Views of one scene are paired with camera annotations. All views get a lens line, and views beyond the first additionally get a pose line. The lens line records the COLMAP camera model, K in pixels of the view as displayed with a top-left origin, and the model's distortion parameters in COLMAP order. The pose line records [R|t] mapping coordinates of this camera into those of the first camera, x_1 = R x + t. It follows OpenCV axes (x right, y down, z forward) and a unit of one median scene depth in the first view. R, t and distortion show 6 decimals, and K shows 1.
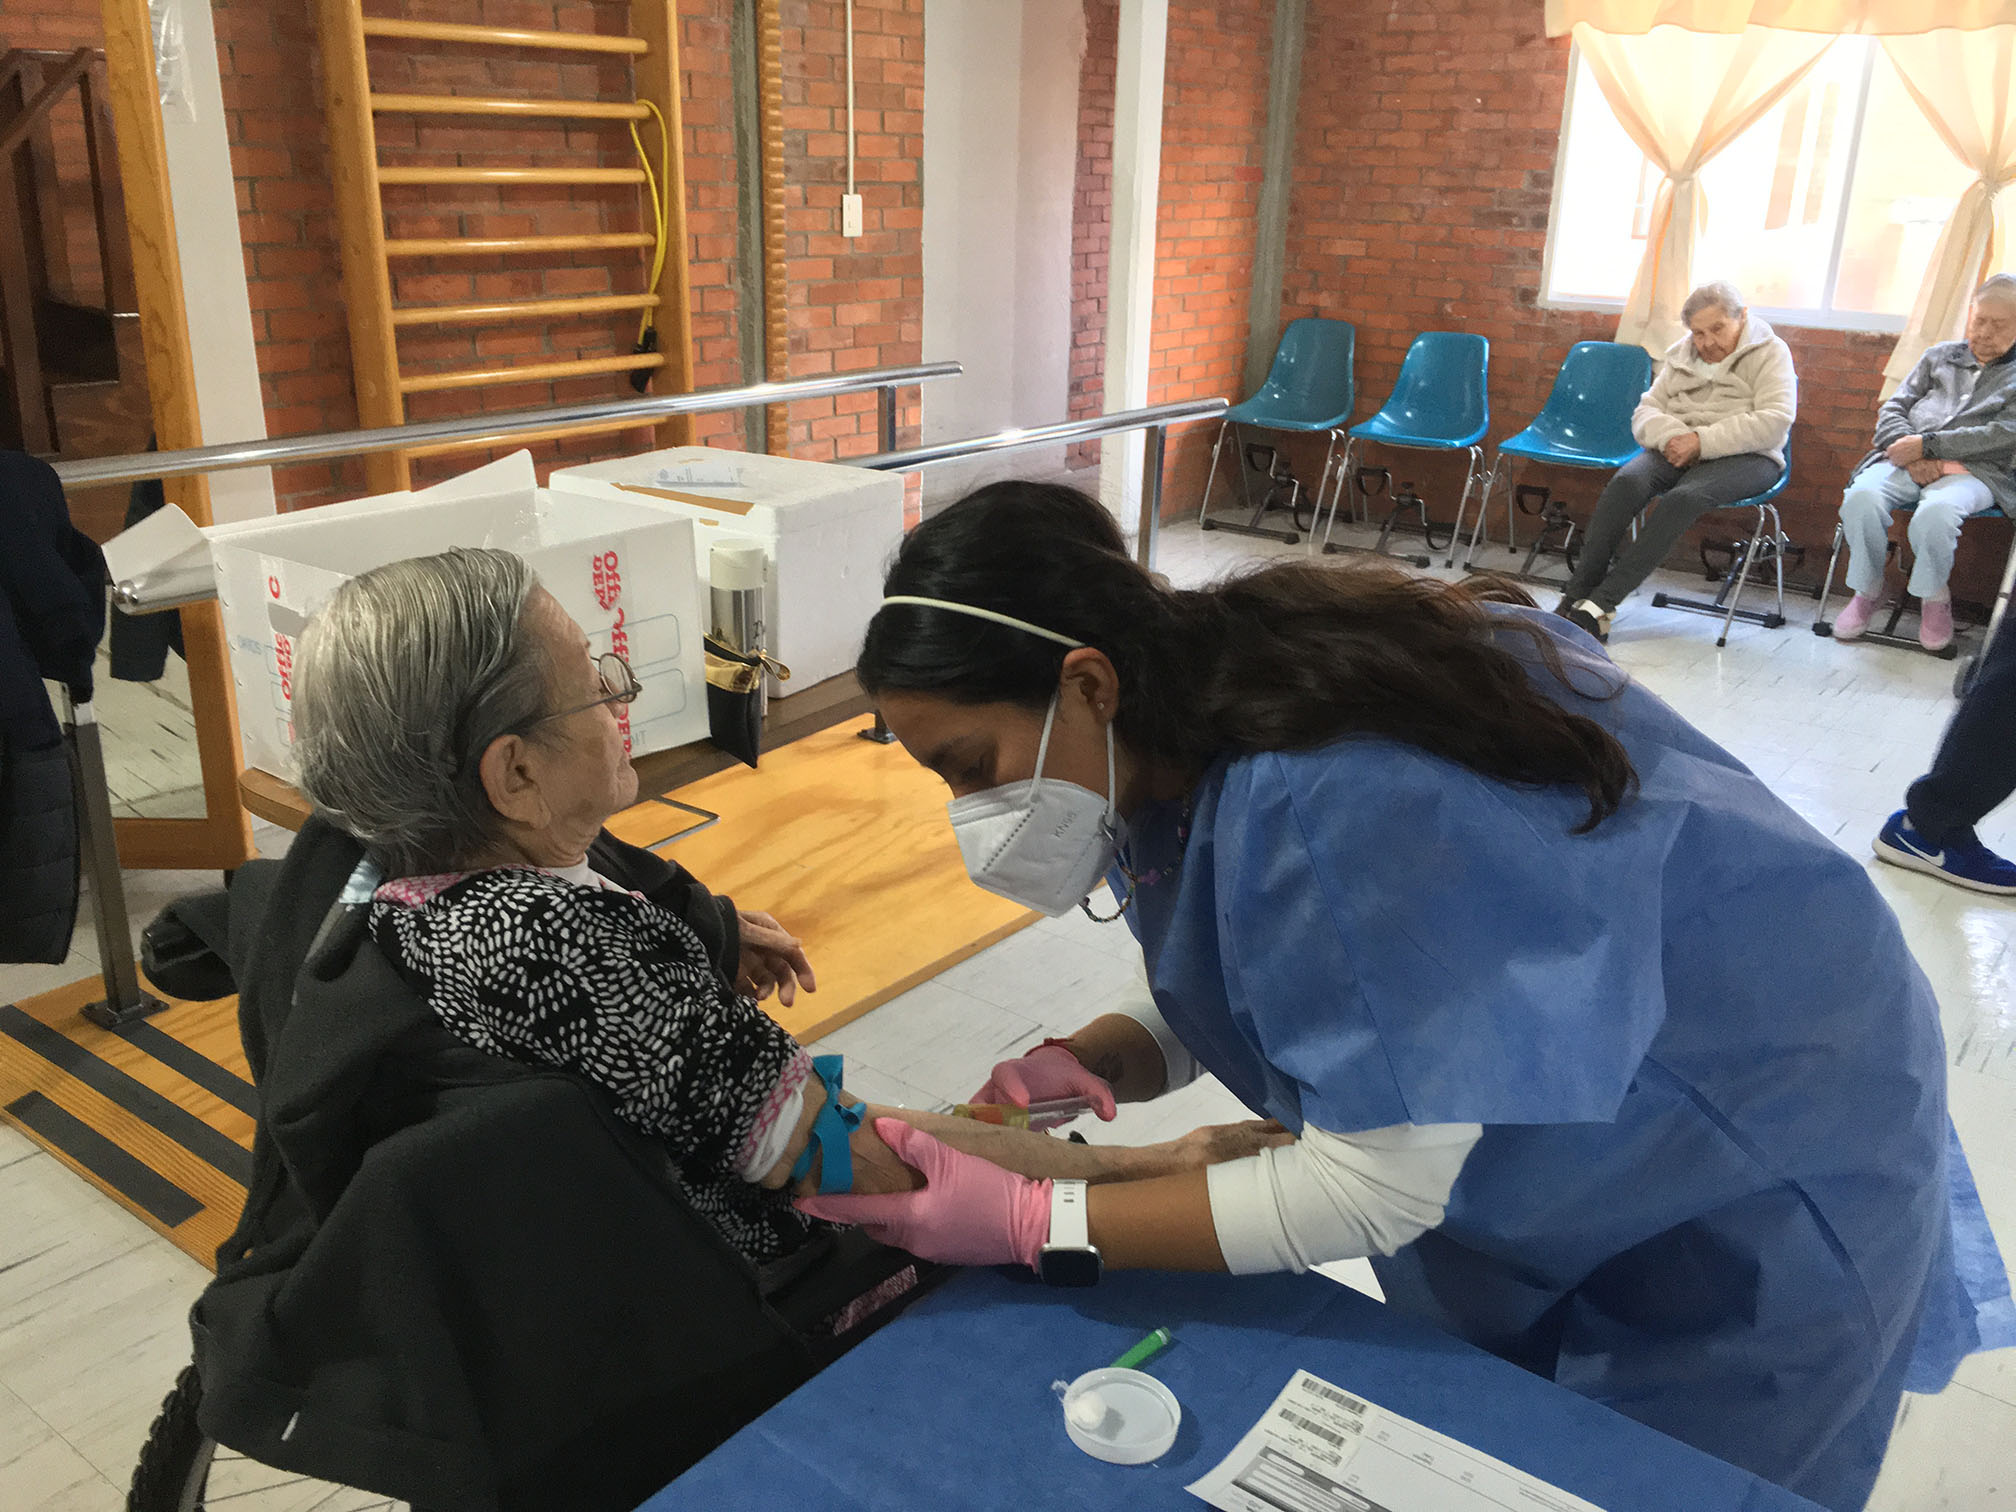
lens RADIAL K [[1723.3, 0, 1016.5], [0, 1723.3, 760.7], [0, 0, 1]] dist [0.043138, -0.018238]
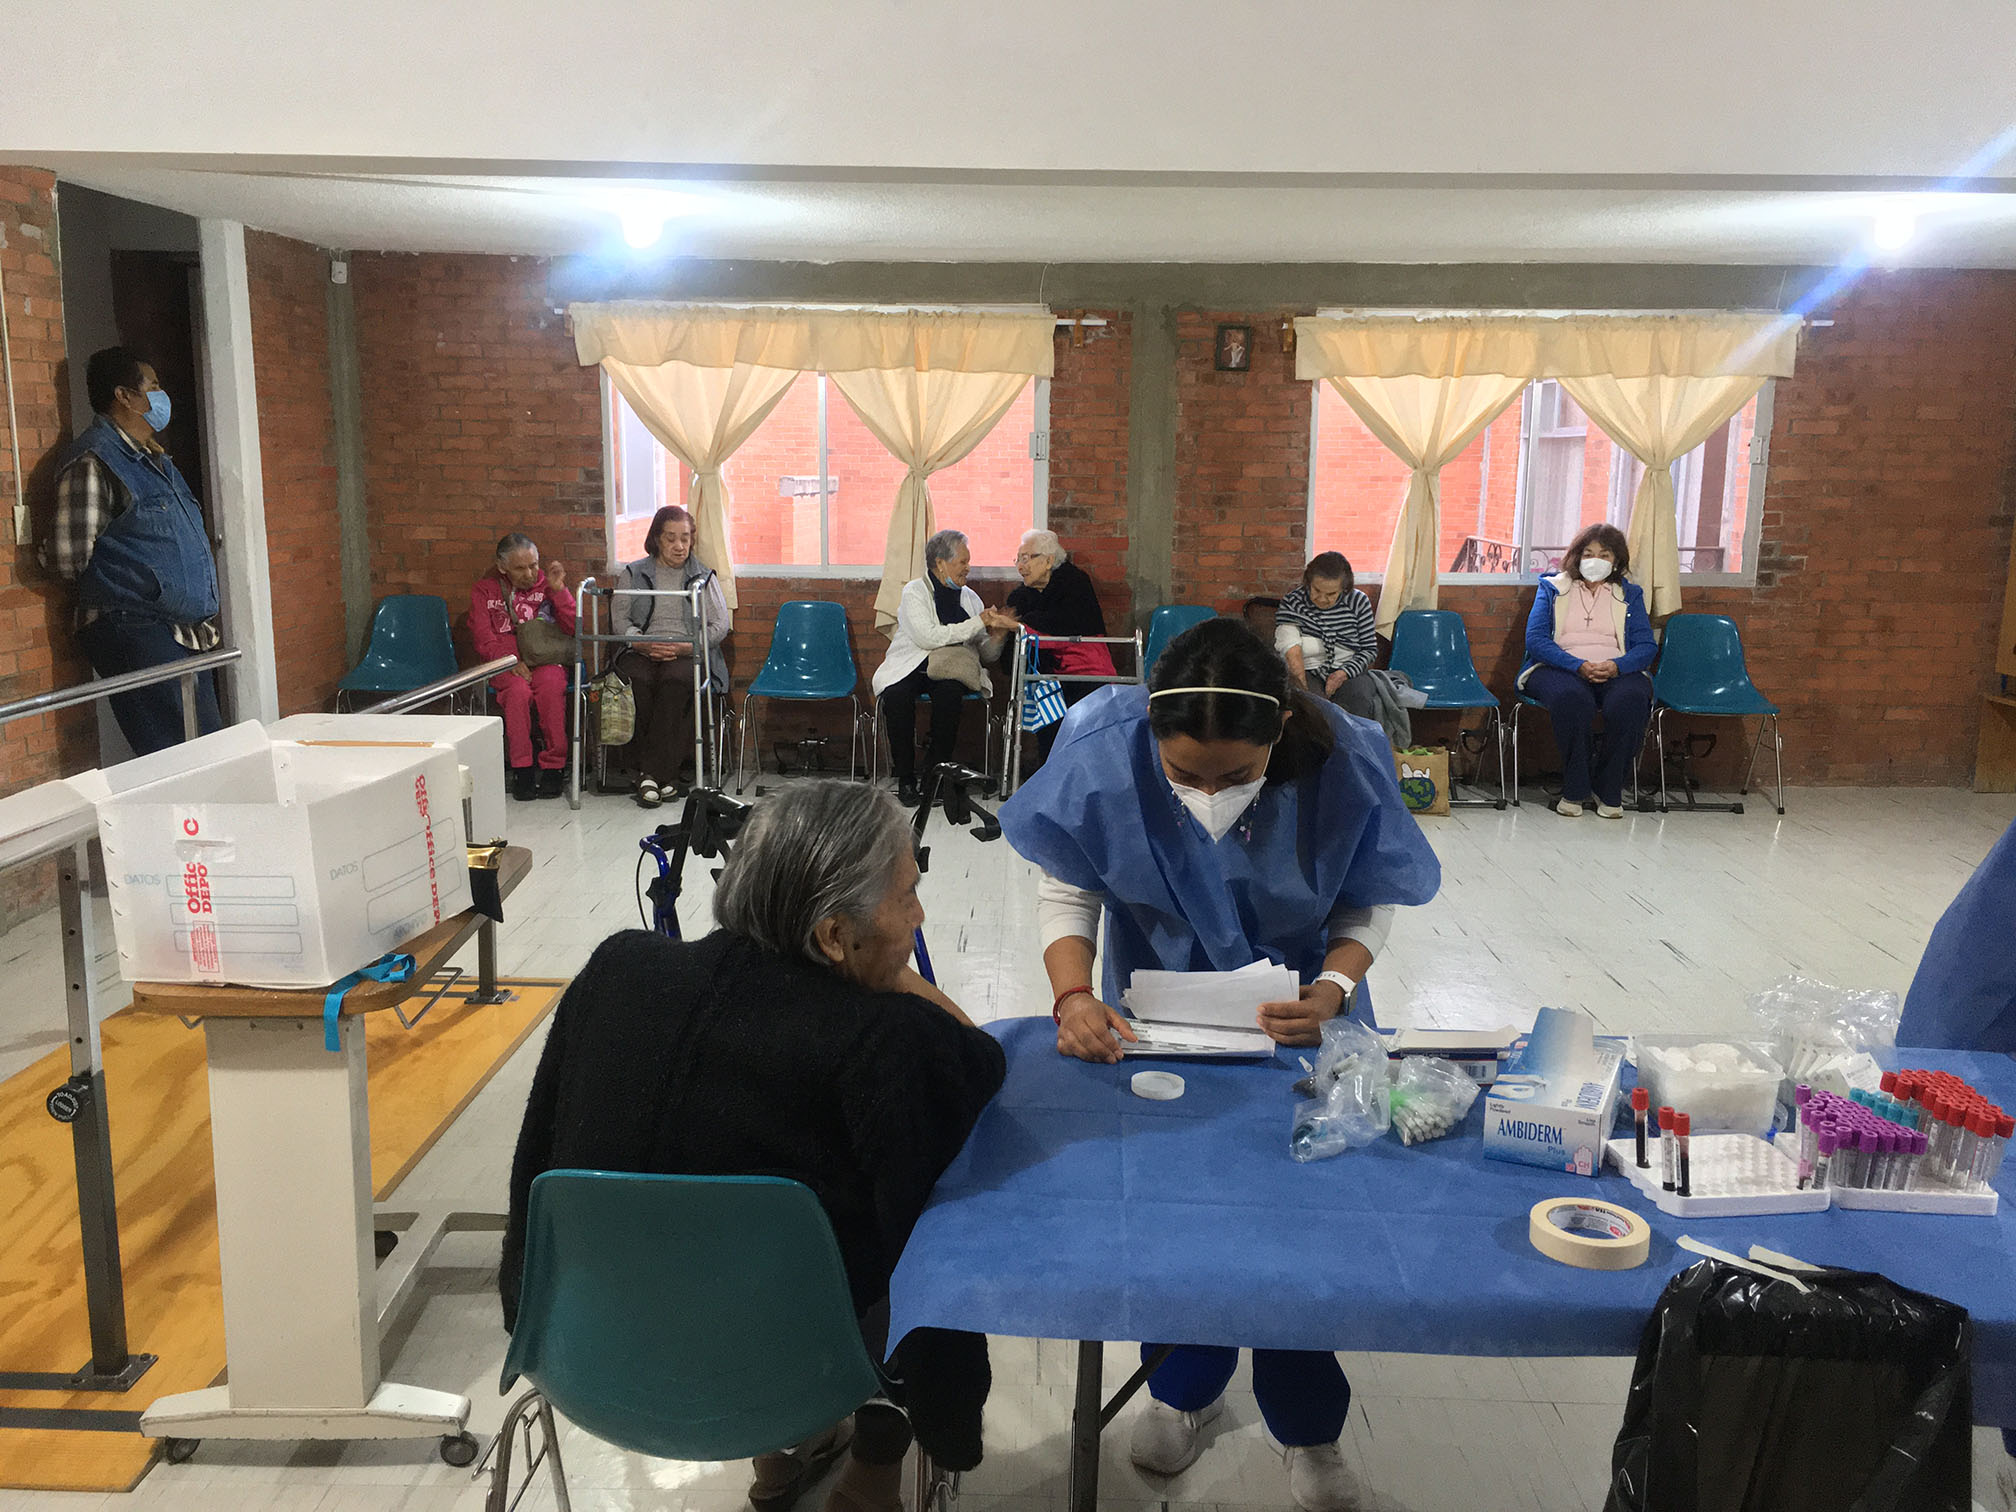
lens RADIAL K [[1723.3, 0, 992.8], [0, 1723.3, 757.0], [0, 0, 1]] dist [0.043138, -0.018238]
pose [[0.812838, -0.119885, 0.570019, -0.184934], [0.204106, 0.975168, -0.085958, 0.023765], [-0.545559, 0.186214, 0.817123, -0.116823]]
